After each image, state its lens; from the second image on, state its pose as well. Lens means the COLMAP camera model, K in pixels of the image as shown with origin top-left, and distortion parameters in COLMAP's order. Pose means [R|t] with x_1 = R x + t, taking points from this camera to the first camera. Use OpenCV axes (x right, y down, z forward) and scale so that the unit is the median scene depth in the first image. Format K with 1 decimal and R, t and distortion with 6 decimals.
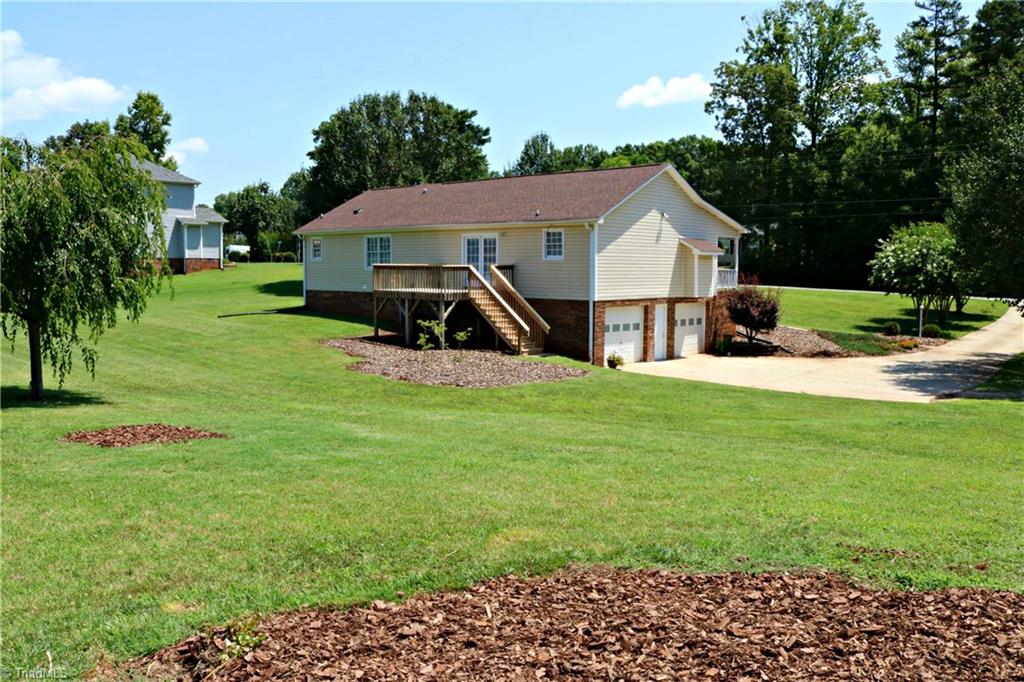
lens RADIAL K [[872.2, 0, 514.9], [0, 872.2, 338.8], [0, 0, 1]] dist [-0.089598, 0.040758]
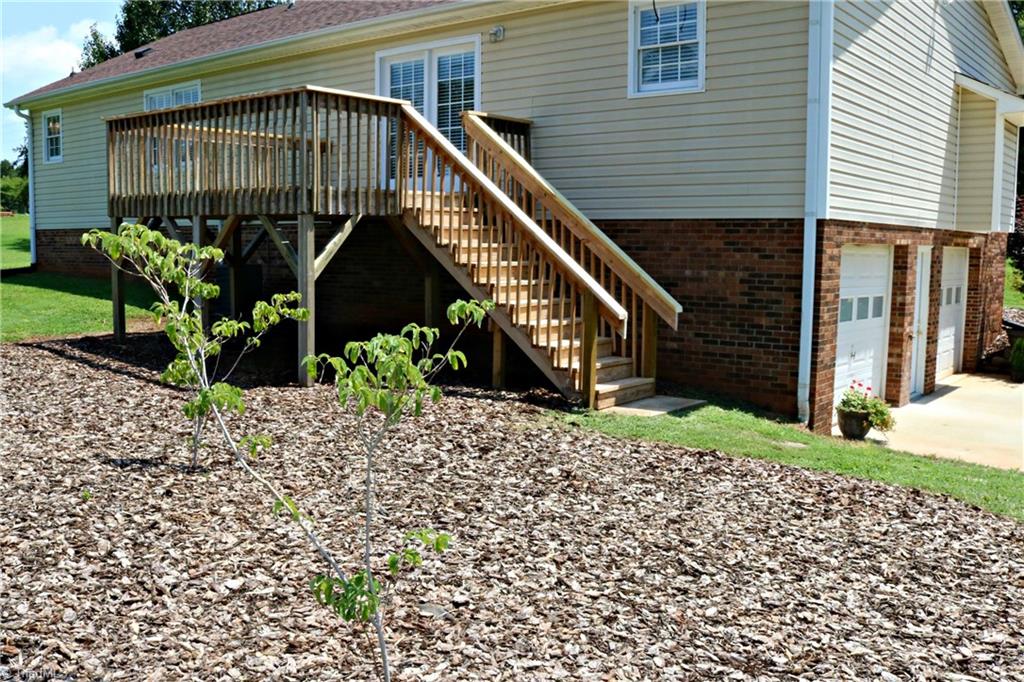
lens RADIAL K [[872.2, 0, 508.0], [0, 872.2, 339.4], [0, 0, 1]] dist [-0.089598, 0.040758]
pose [[0.996094, 0.000292, 0.088300, -0.038781], [-0.002496, 0.999688, 0.024852, -0.008644], [-0.088265, -0.024976, 0.995784, 0.649852]]
